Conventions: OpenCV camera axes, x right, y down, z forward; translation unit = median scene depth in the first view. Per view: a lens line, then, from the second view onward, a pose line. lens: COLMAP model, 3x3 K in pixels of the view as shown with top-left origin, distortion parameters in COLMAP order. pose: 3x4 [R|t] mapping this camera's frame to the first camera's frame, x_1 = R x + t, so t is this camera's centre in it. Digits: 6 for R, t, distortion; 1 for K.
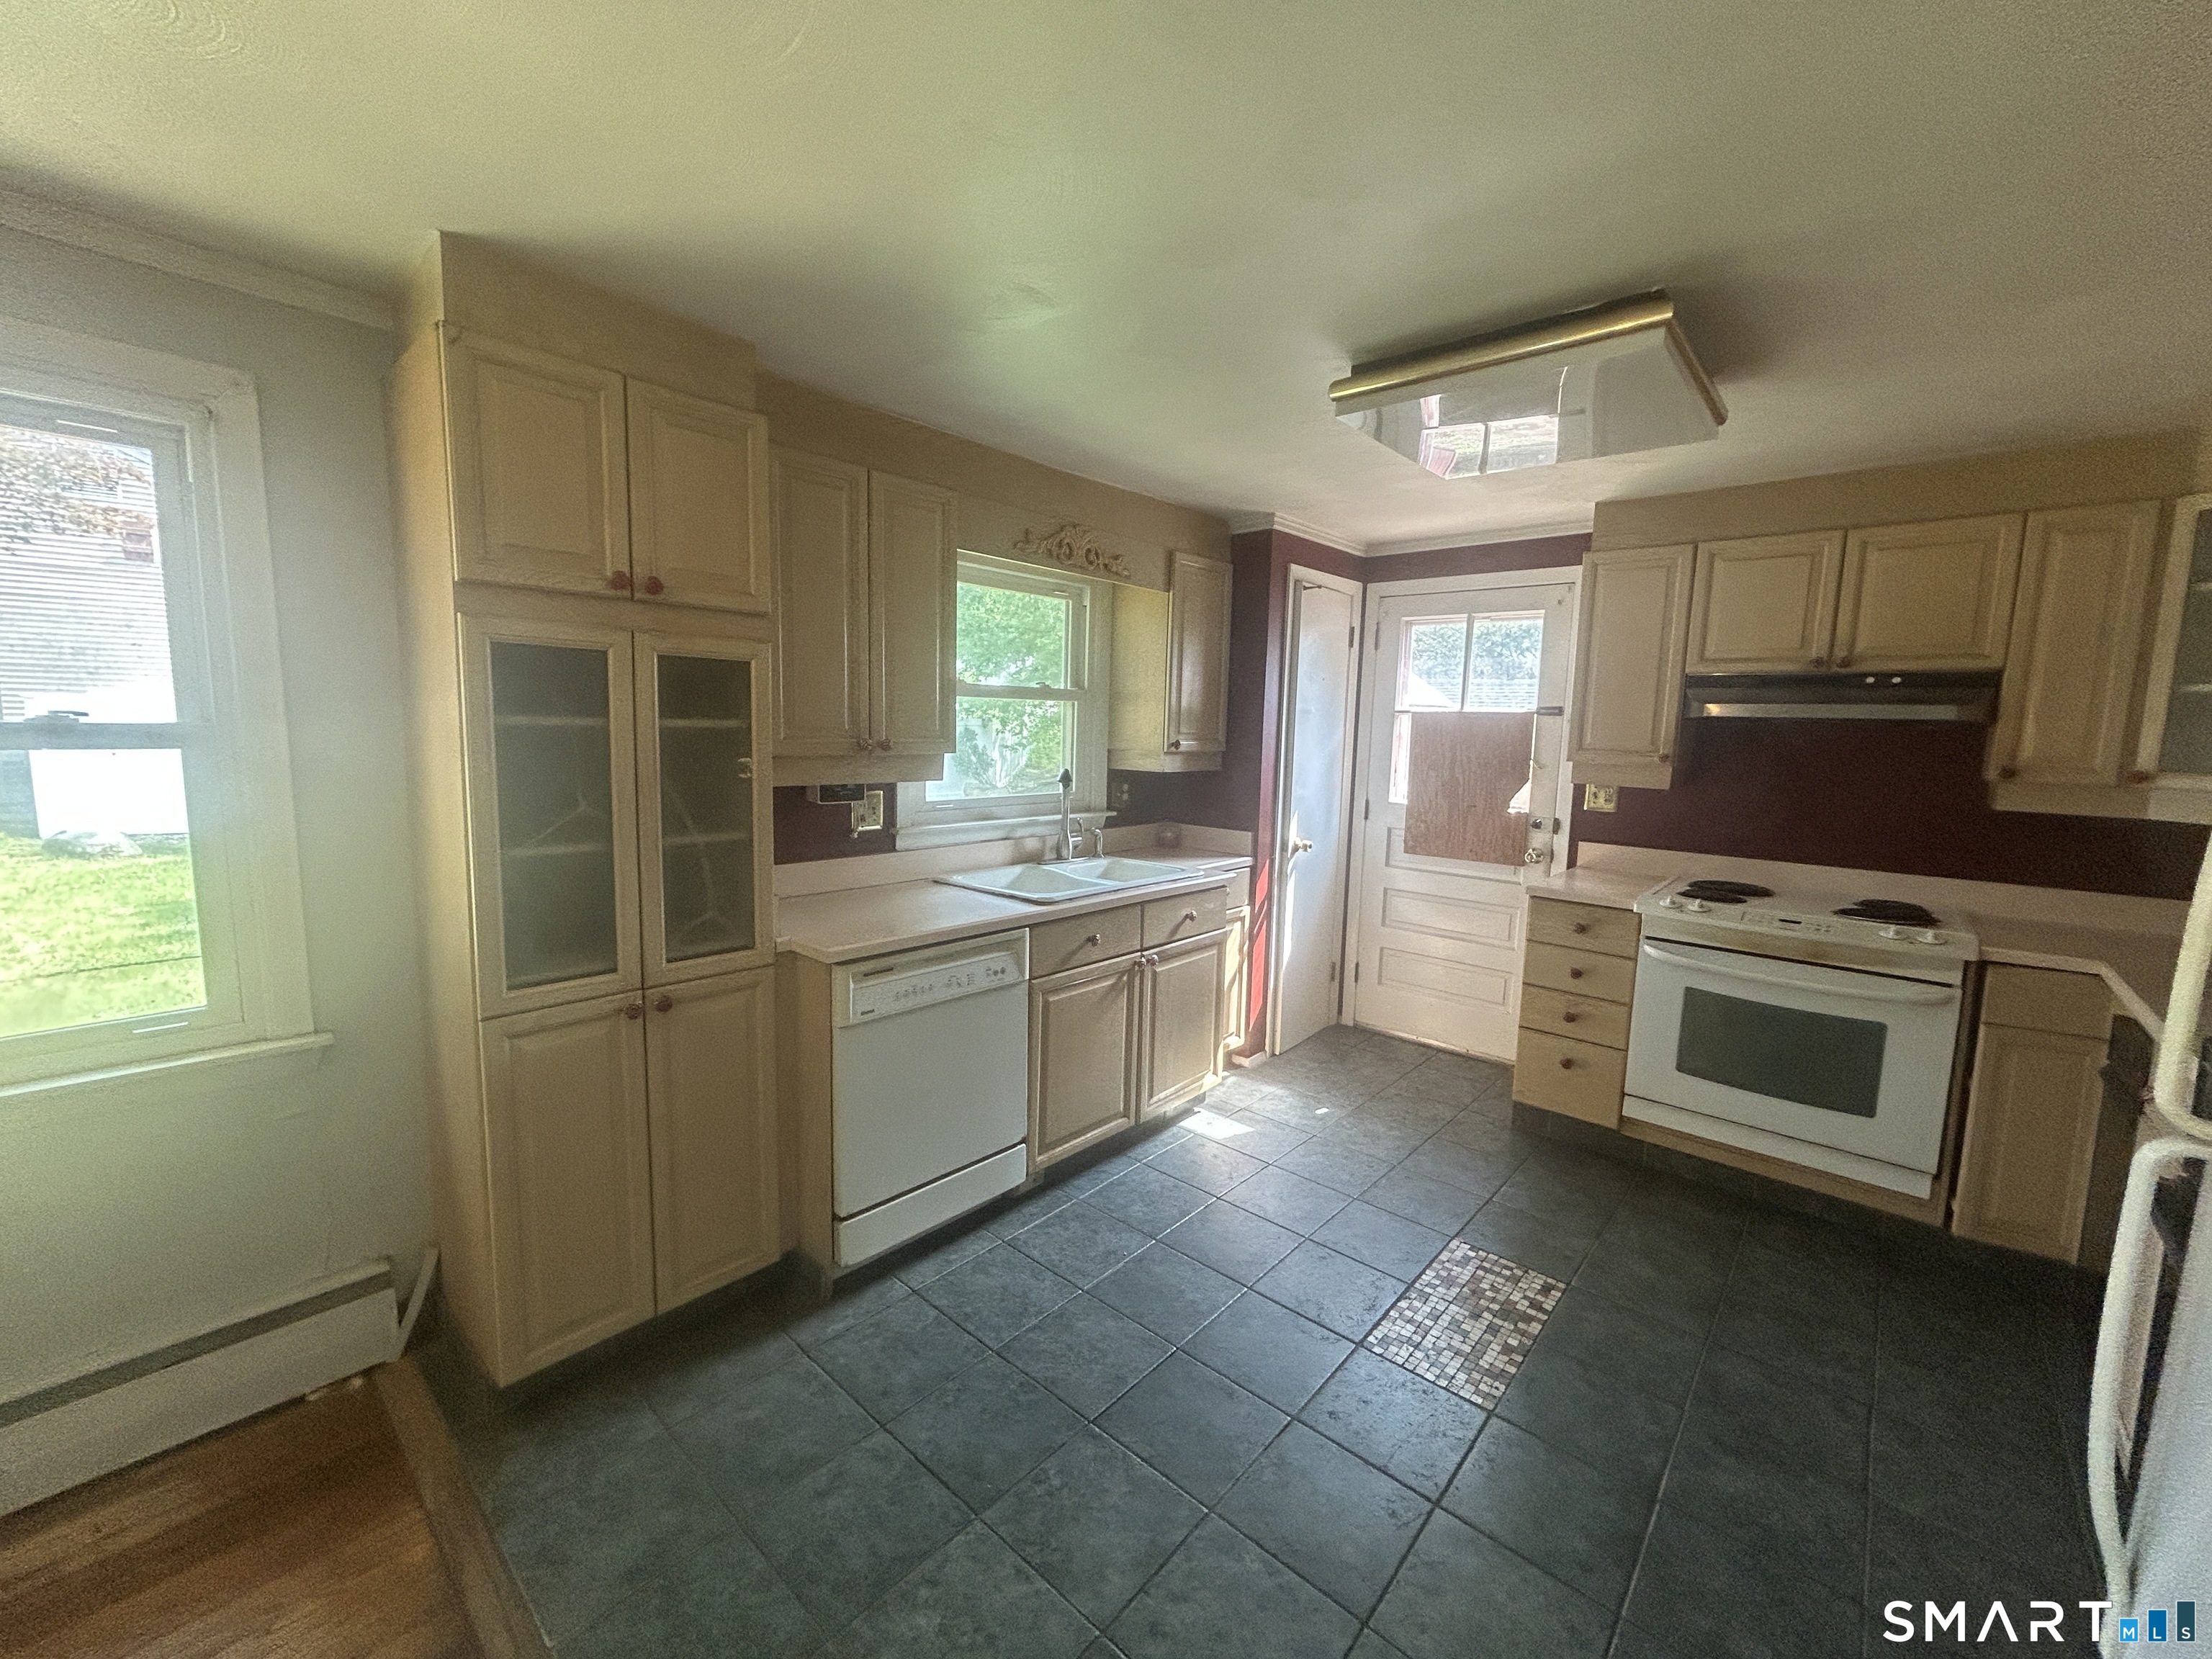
lens RADIAL K [[888.9, 0, 1109.0], [0, 888.9, 825.9], [0, 0, 1]] dist [-0.004771, 0.002062]
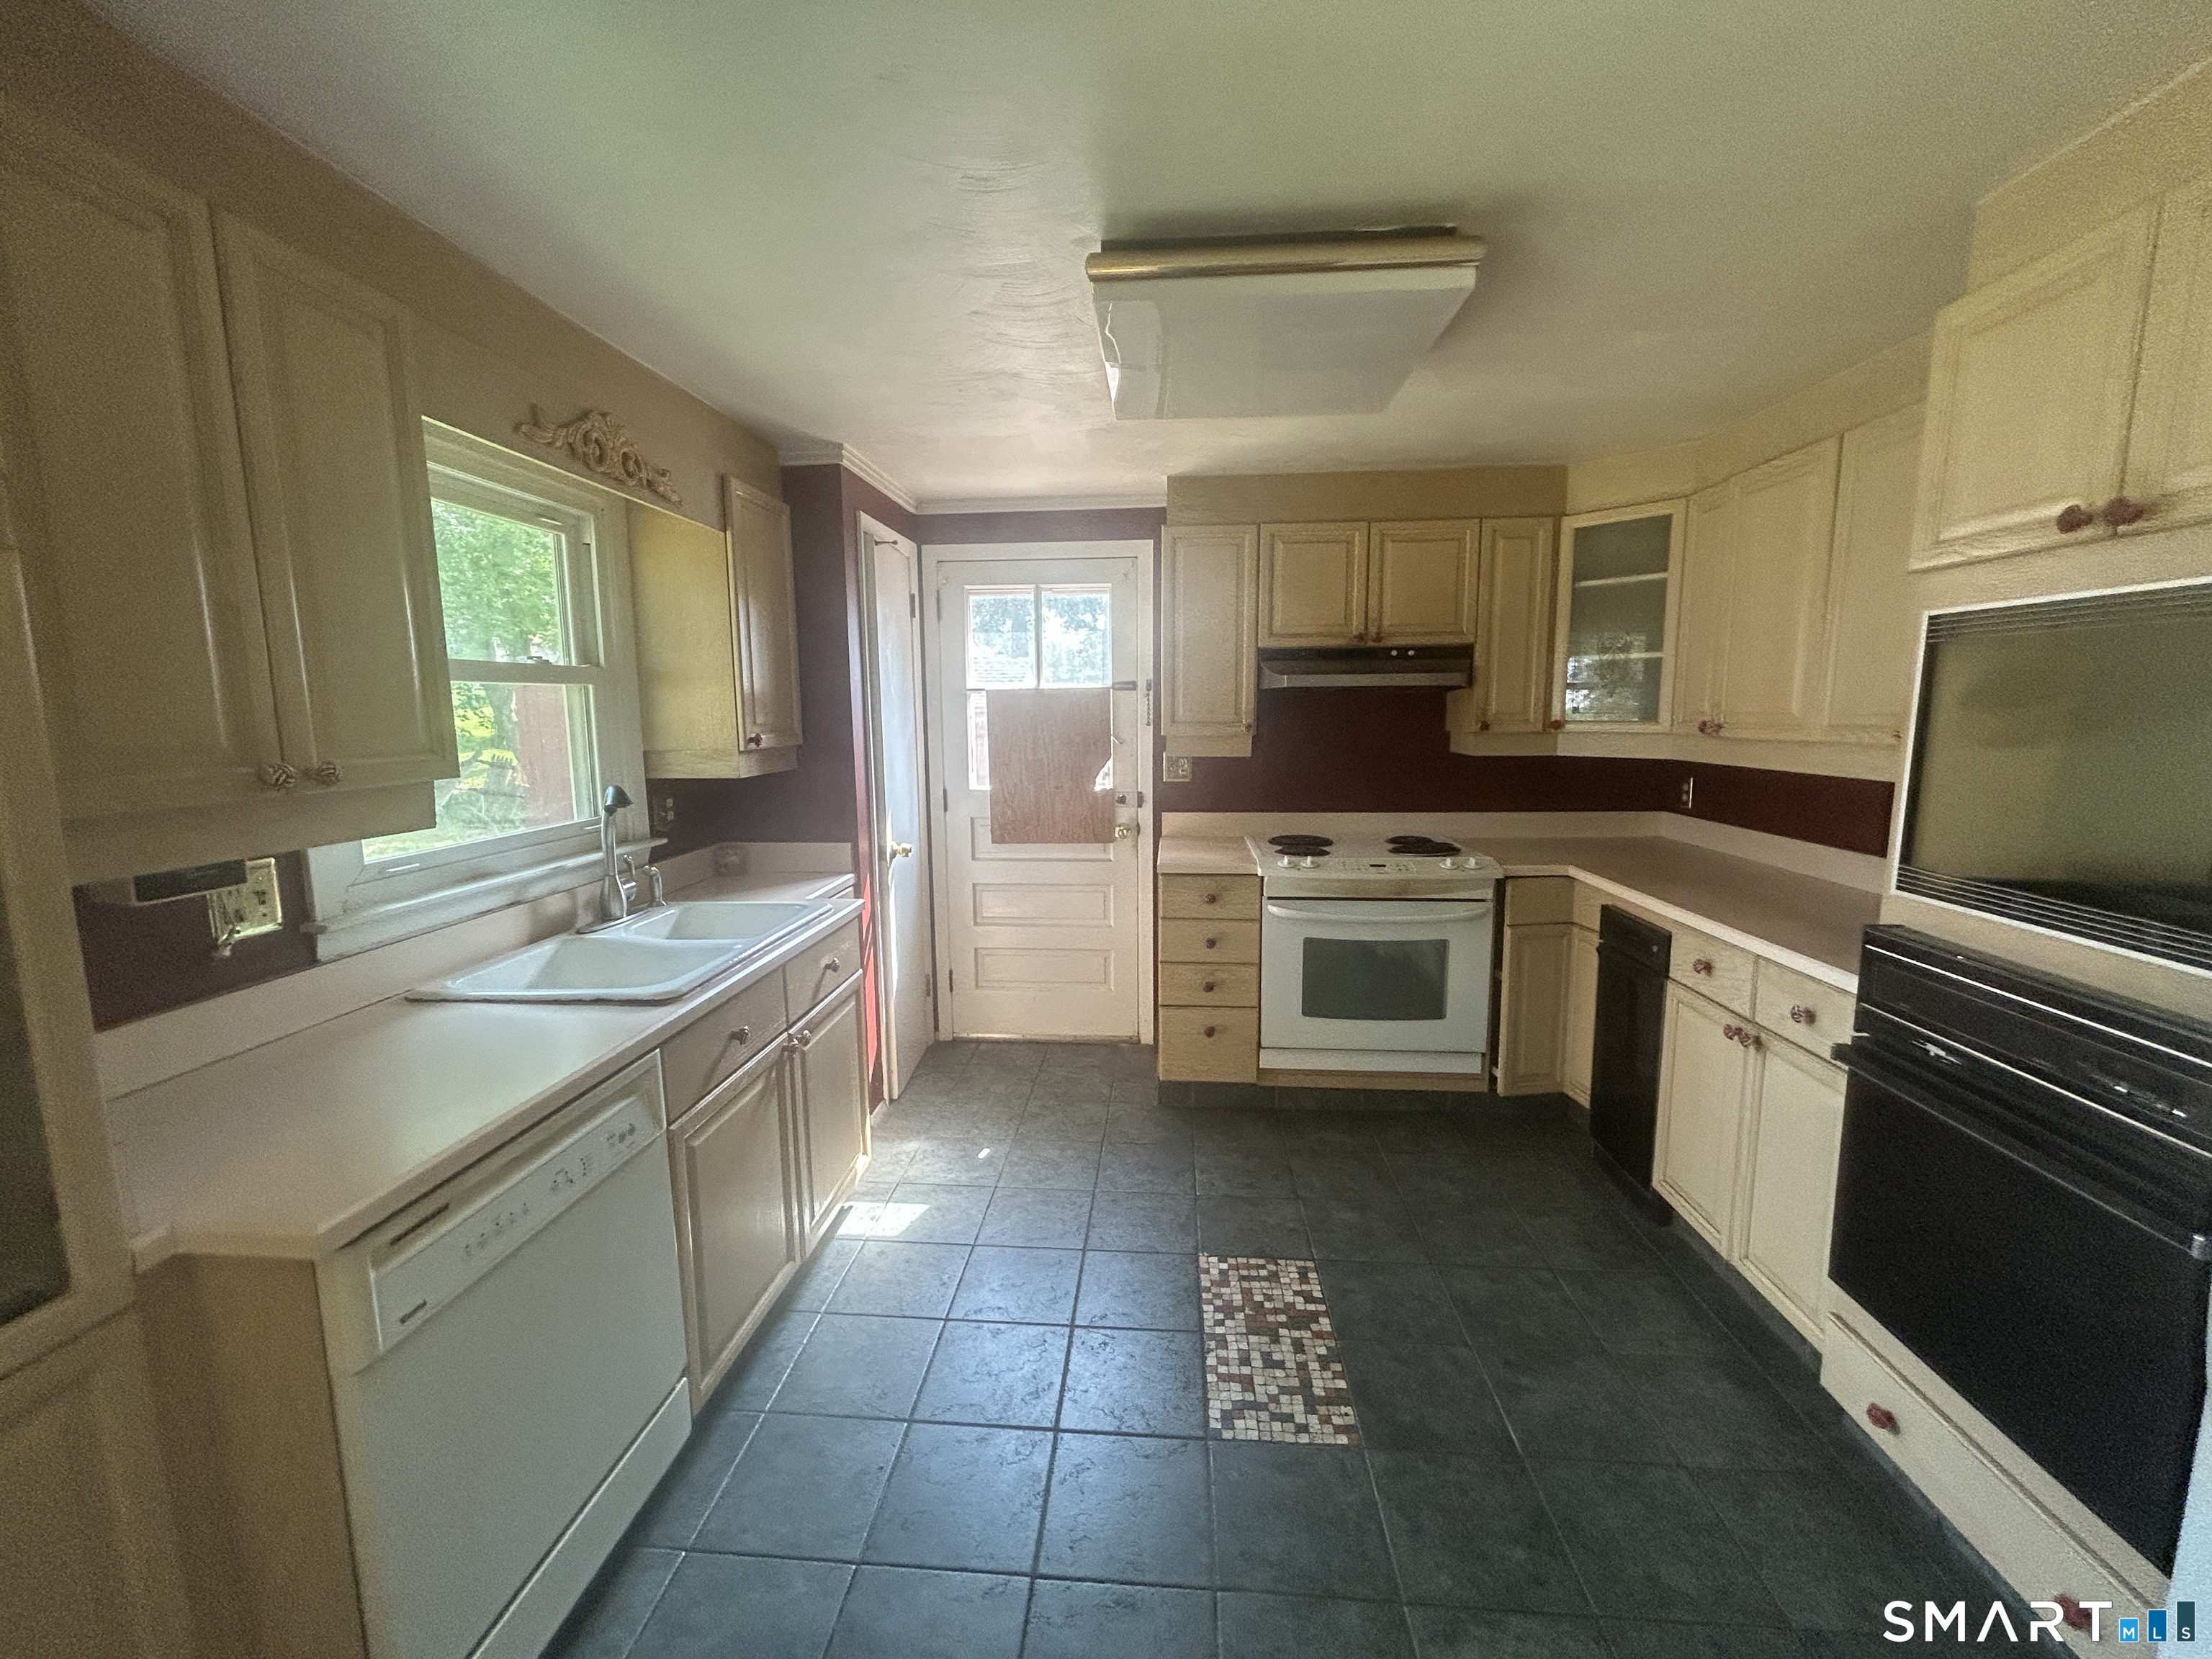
lens RADIAL K [[888.9, 0, 1105.8], [0, 888.9, 827.7], [0, 0, 1]] dist [-0.004771, 0.002062]
pose [[0.798489, -0.114656, 0.590990, -0.158265], [0.100155, 0.993315, 0.057390, -0.036335], [-0.593620, 0.013365, 0.804635, 0.255759]]
